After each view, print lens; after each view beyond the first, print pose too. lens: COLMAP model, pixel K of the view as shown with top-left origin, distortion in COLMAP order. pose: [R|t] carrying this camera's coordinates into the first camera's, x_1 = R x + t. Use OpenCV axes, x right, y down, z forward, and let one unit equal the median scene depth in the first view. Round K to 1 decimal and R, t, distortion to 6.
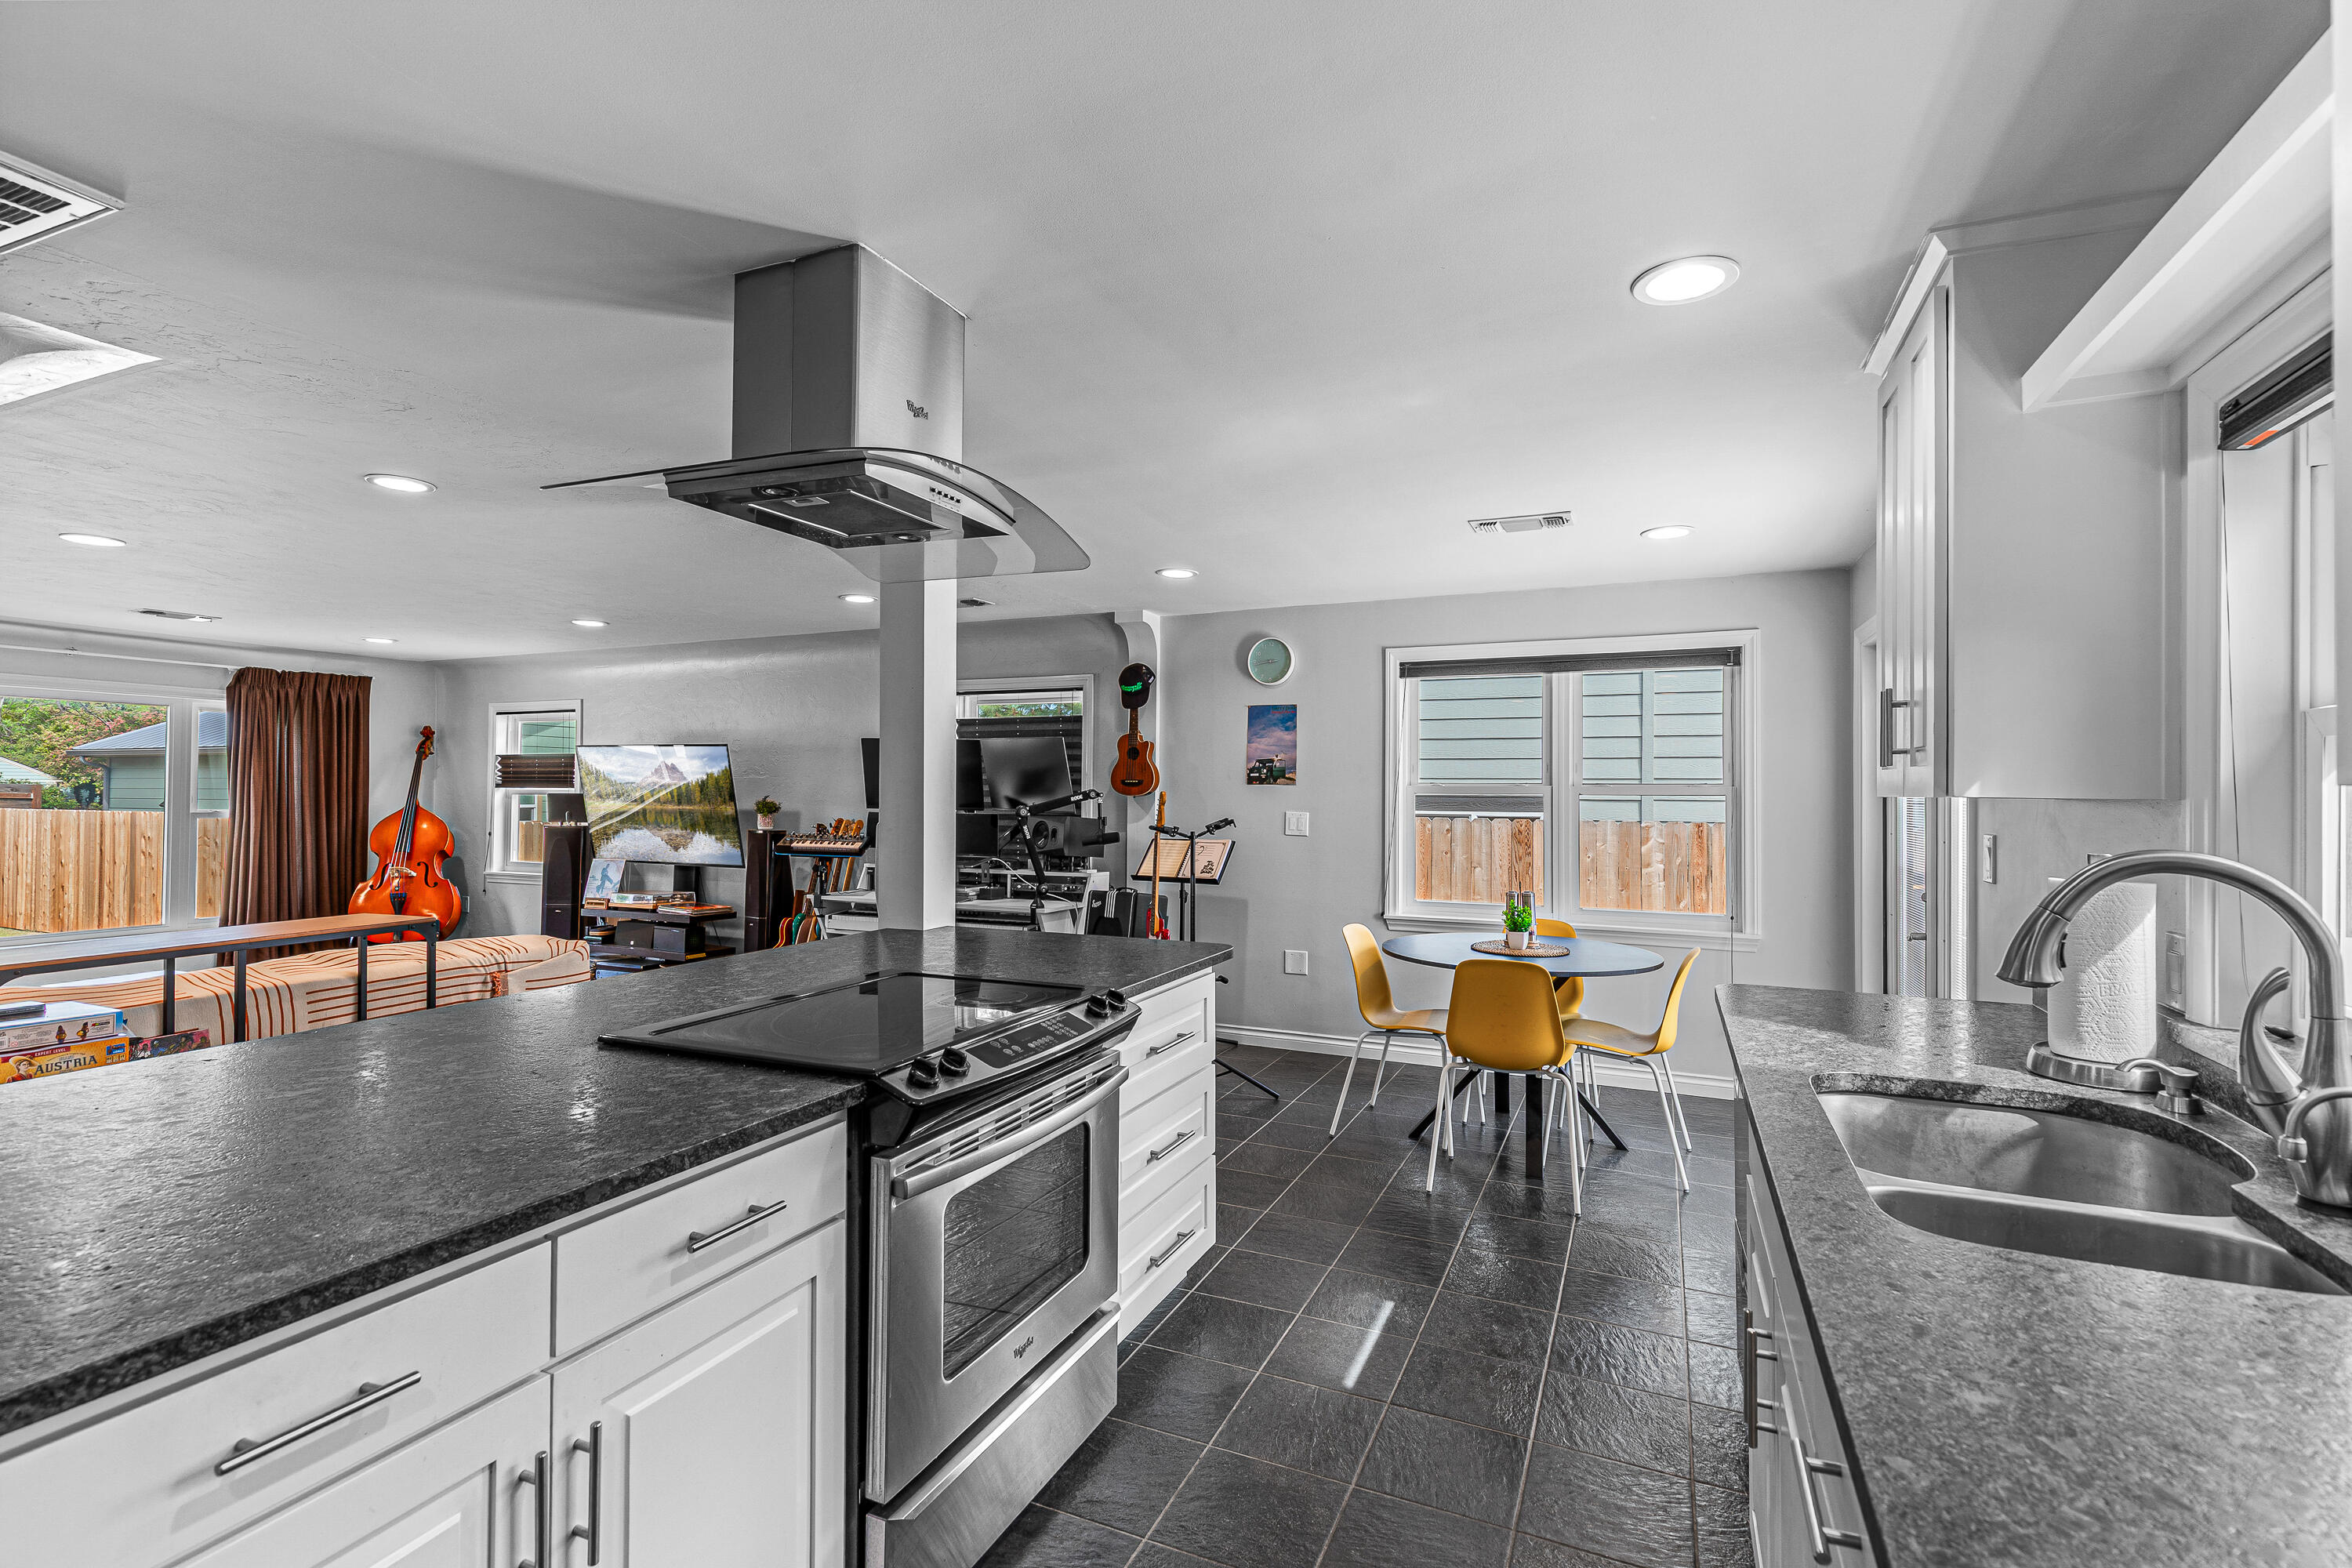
lens RADIAL K [[1054.4, 0, 1184.9], [0, 1054.4, 786.0], [0, 0, 1]] dist [0.001262, -0.000131]
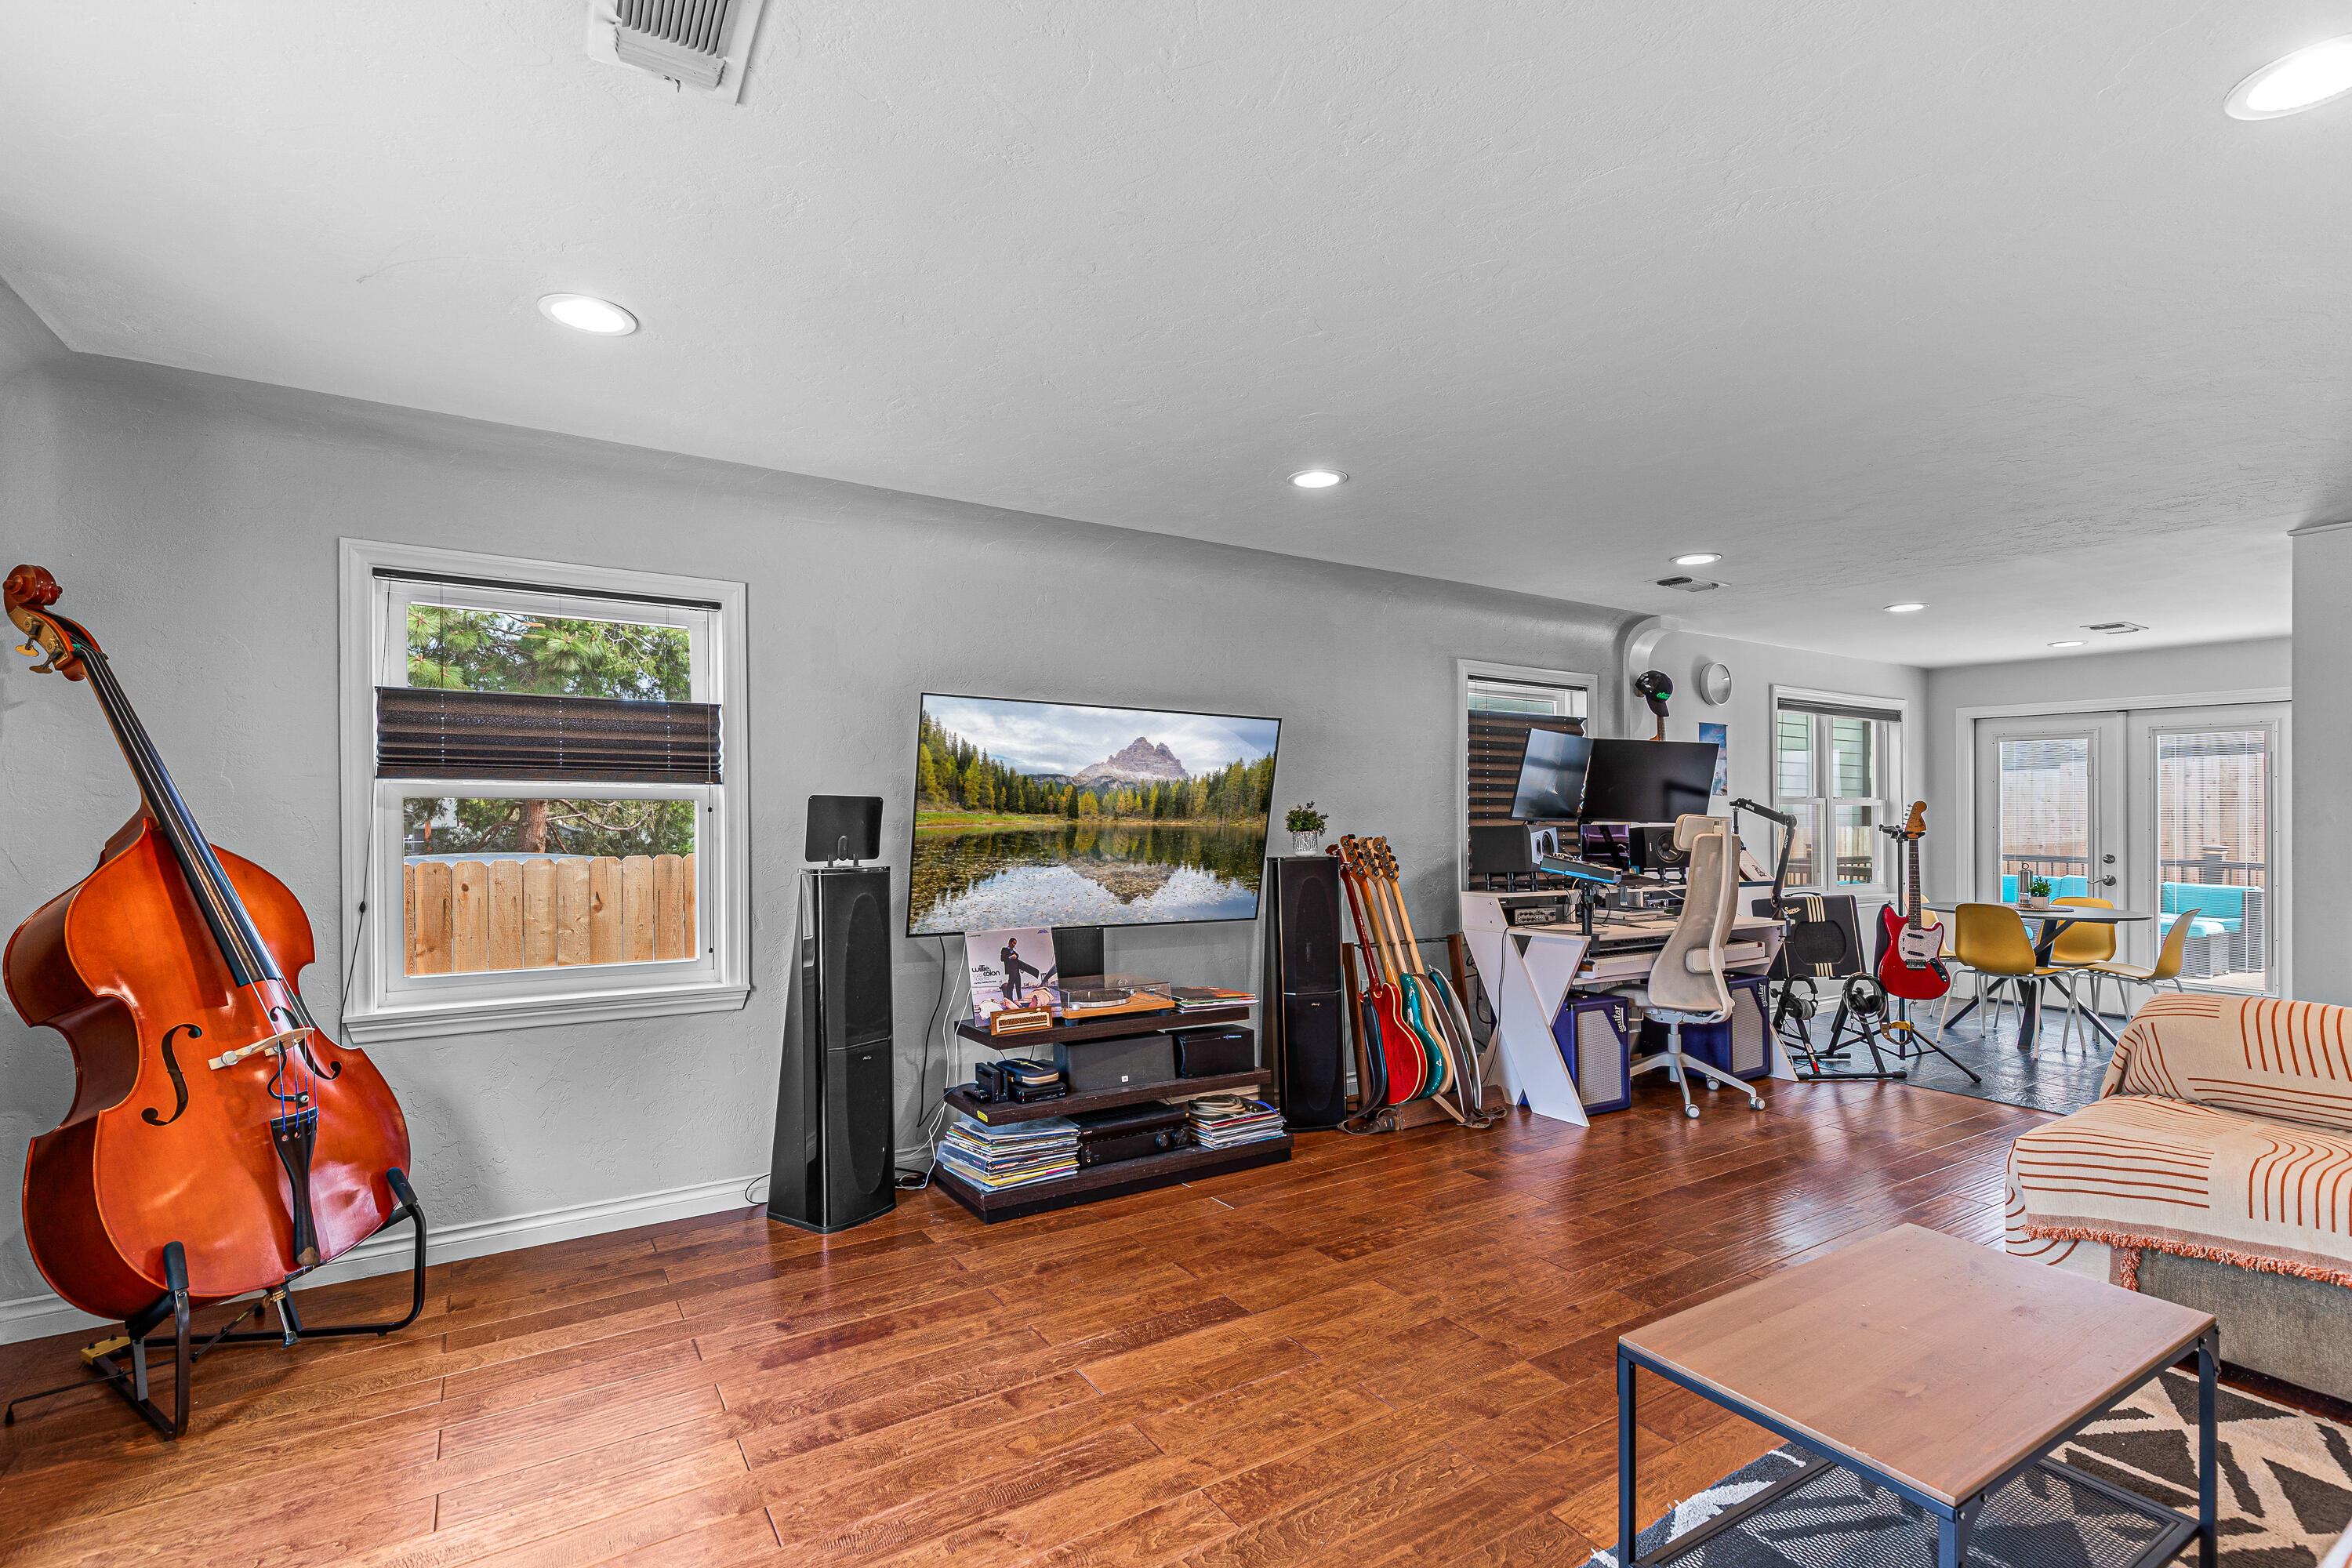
lens RADIAL K [[1051.5, 0, 1174.2], [0, 1051.5, 813.0], [0, 0, 1]] dist [0.002665, 0.000369]
pose [[0.568683, -0.002417, 0.822553, -0.890933], [-0.006371, 0.999953, 0.007343, 0.010220], [-0.822532, -0.009416, 0.568641, 0.643187]]
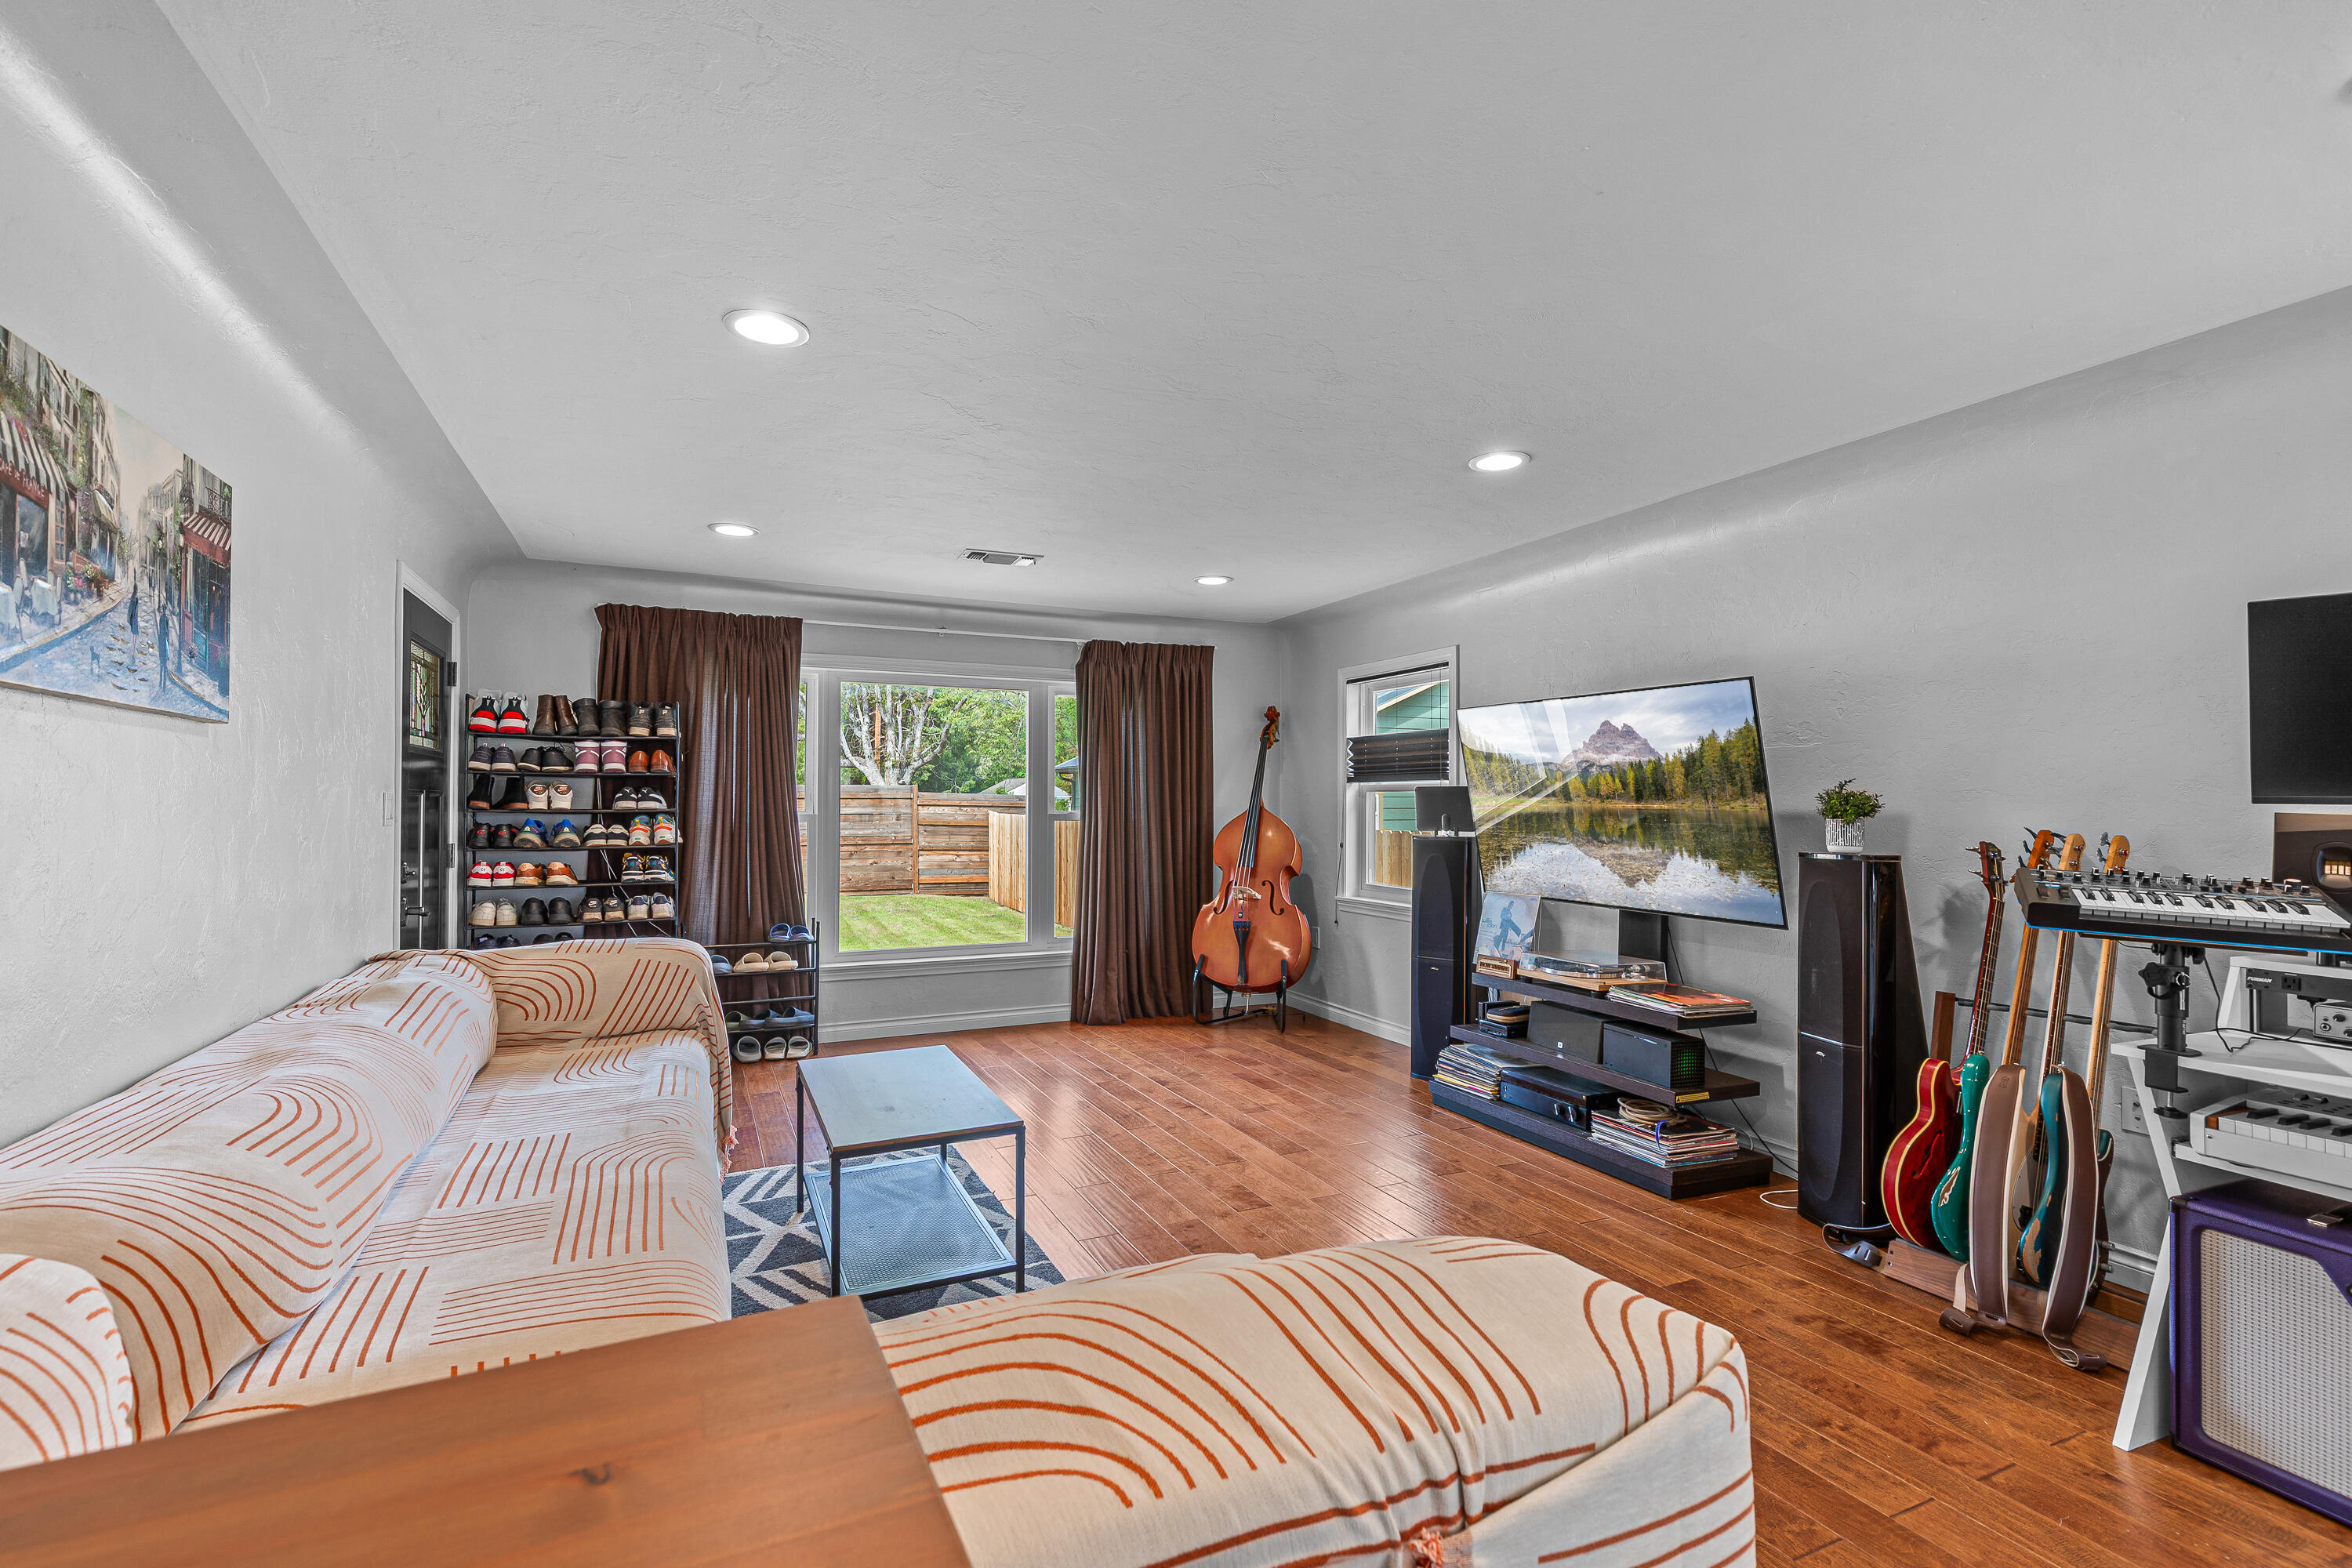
lens RADIAL K [[1070.5, 0, 1183.5], [0, 1070.5, 783.3], [0, 0, 1]] dist [0.008264, -0.000185]
pose [[0.750794, -0.018079, -0.660290, -0.277290], [0.009652, 0.999819, -0.016401, 0.014796], [0.660466, 0.005941, 0.750832, 0.410039]]
